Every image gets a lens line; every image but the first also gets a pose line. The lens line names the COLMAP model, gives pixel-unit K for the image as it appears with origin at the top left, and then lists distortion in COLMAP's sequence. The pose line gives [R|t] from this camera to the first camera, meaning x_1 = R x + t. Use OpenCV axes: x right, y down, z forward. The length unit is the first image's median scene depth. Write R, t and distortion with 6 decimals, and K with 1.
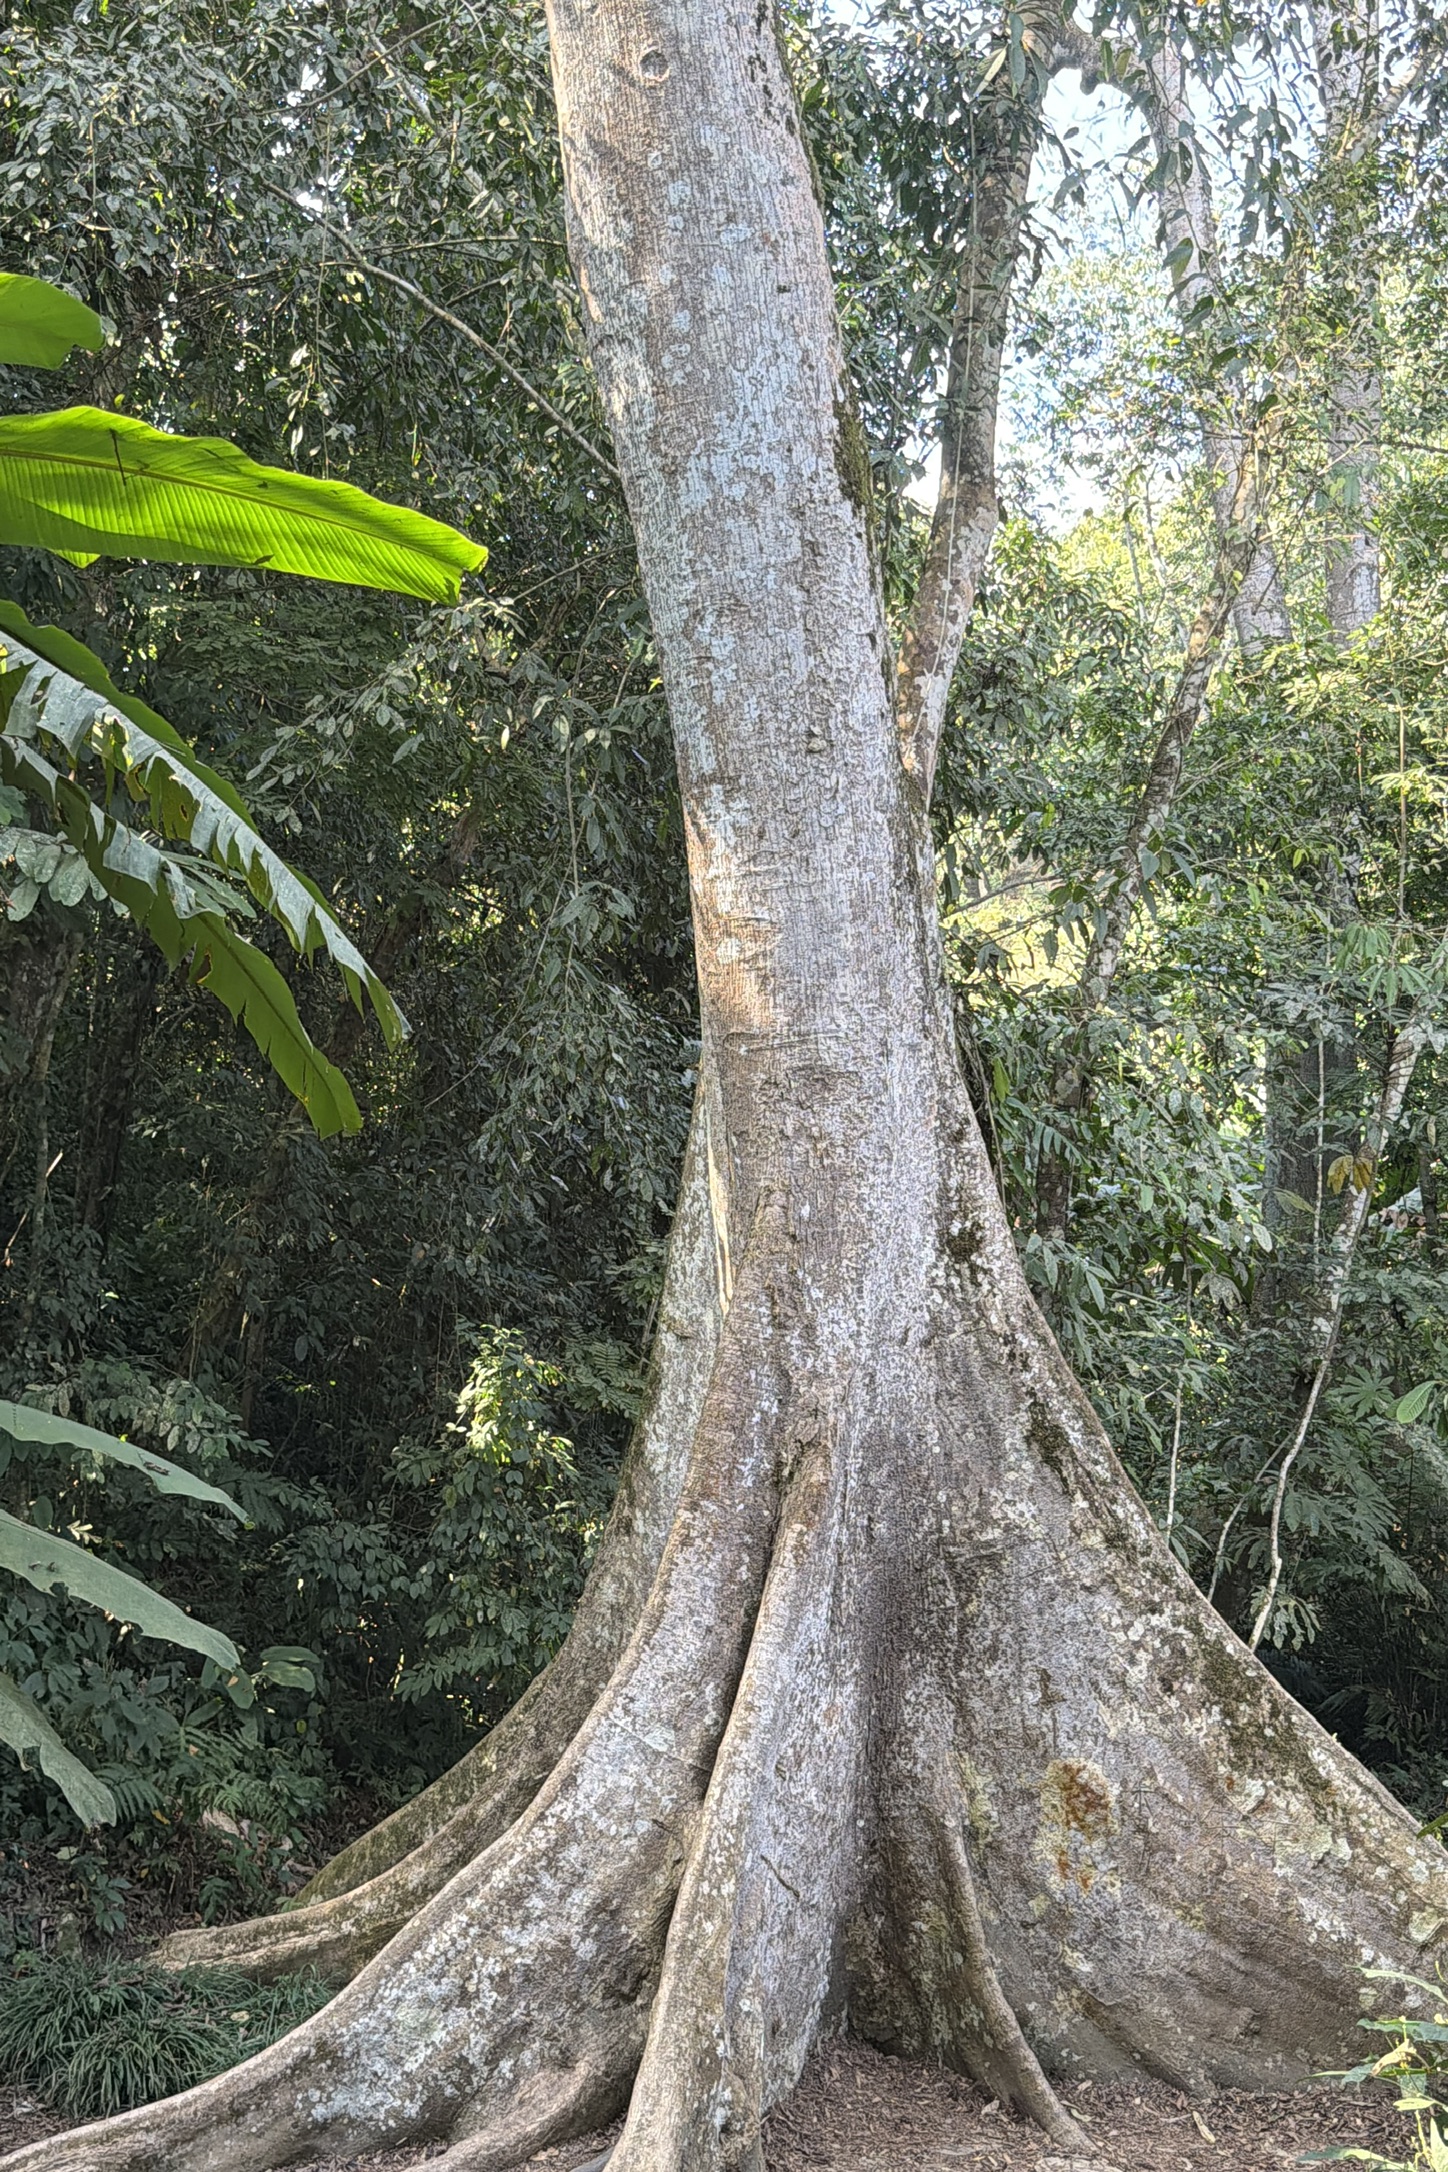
lens RADIAL K [[2277.8, 0, 724.0], [0, 2277.8, 1086.0], [0, 0, 1]] dist [0.195185, -0.420102]
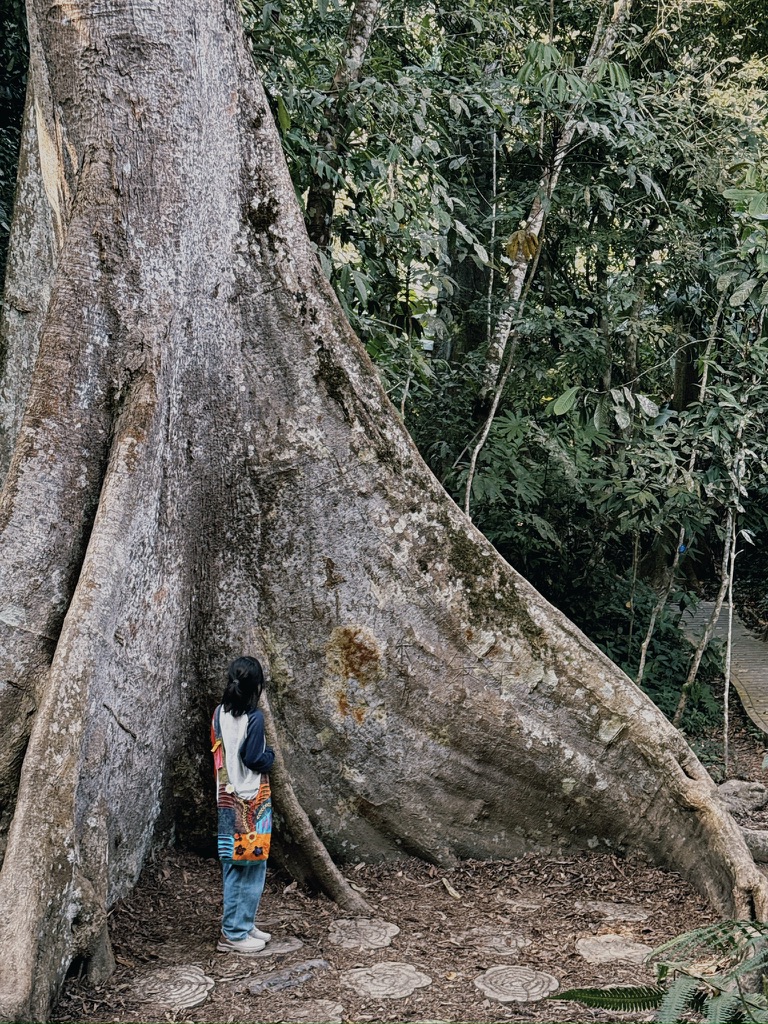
lens RADIAL K [[1456.3, 0, 384.0], [0, 1456.3, 512.0], [0, 0, 1]] dist [0.228450, -0.518961]
pose [[0.977481, -0.030230, 0.208847, 0.001692], [0.000102, 0.989753, 0.142787, 0.114155], [-0.211024, -0.139550, 0.967468, 0.224796]]
